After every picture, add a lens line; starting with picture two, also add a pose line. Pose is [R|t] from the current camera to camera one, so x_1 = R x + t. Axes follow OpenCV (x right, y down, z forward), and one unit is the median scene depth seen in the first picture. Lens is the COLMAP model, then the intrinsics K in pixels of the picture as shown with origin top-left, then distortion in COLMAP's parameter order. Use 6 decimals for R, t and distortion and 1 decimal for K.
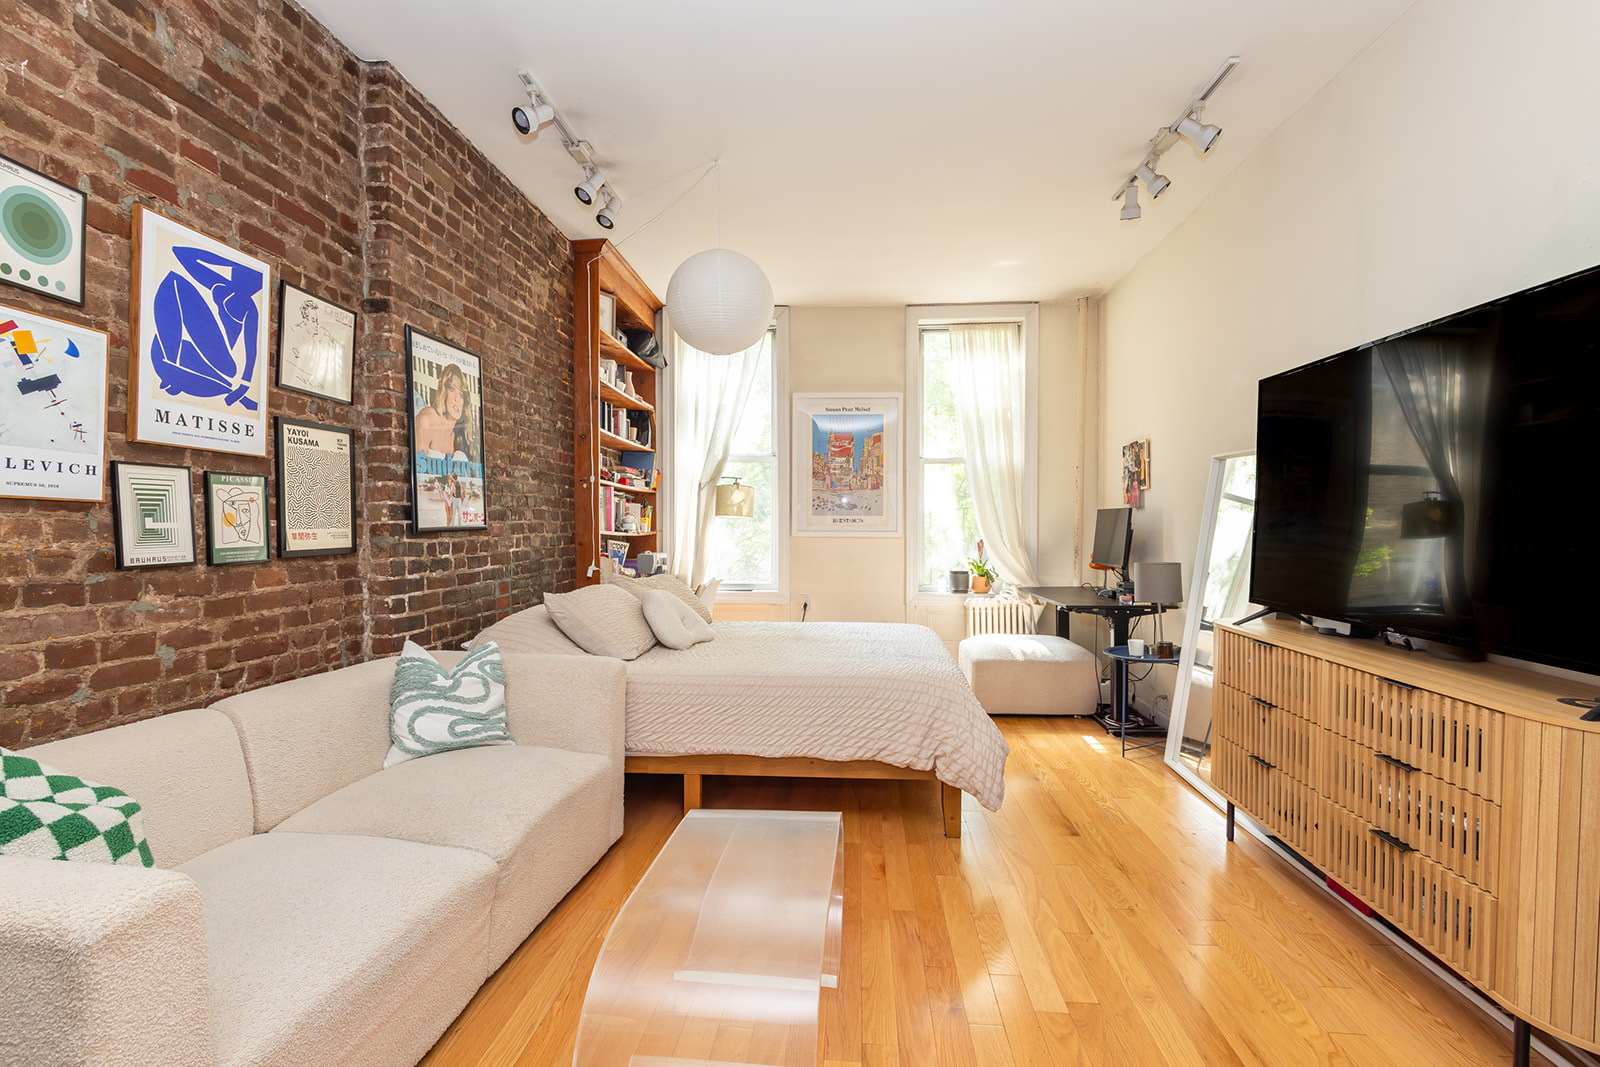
lens RADIAL K [[732.4, 0, 800.0], [0, 732.4, 533.5], [0, 0, 1]] dist [0.013113, -0.006686]
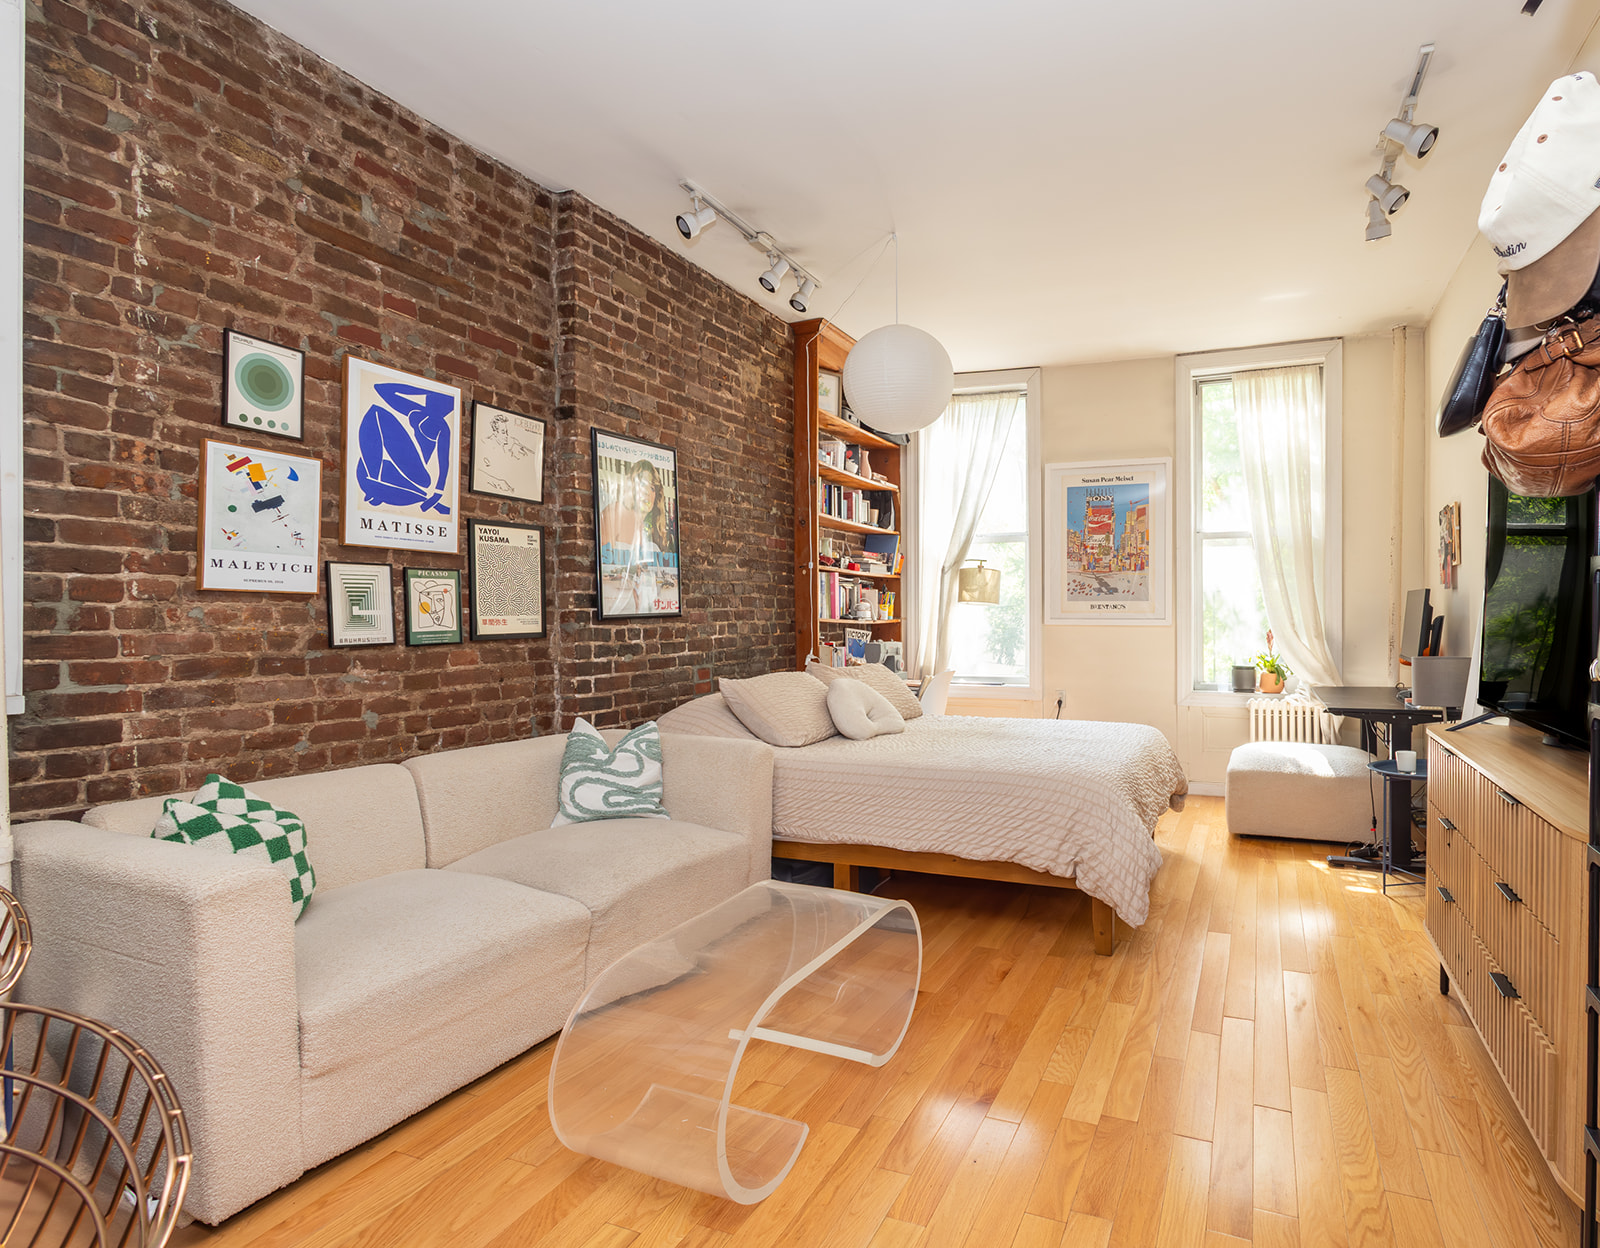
lens RADIAL K [[796.5, 0, 833.5], [0, 796.5, 620.9], [0, 0, 1]] dist [0.001638, -0.000313]
pose [[0.961192, 0.000091, -0.275881, 0.166773], [-0.000312, 1.000000, -0.000756, 0.002465], [0.275880, 0.000813, 0.961192, -0.040619]]
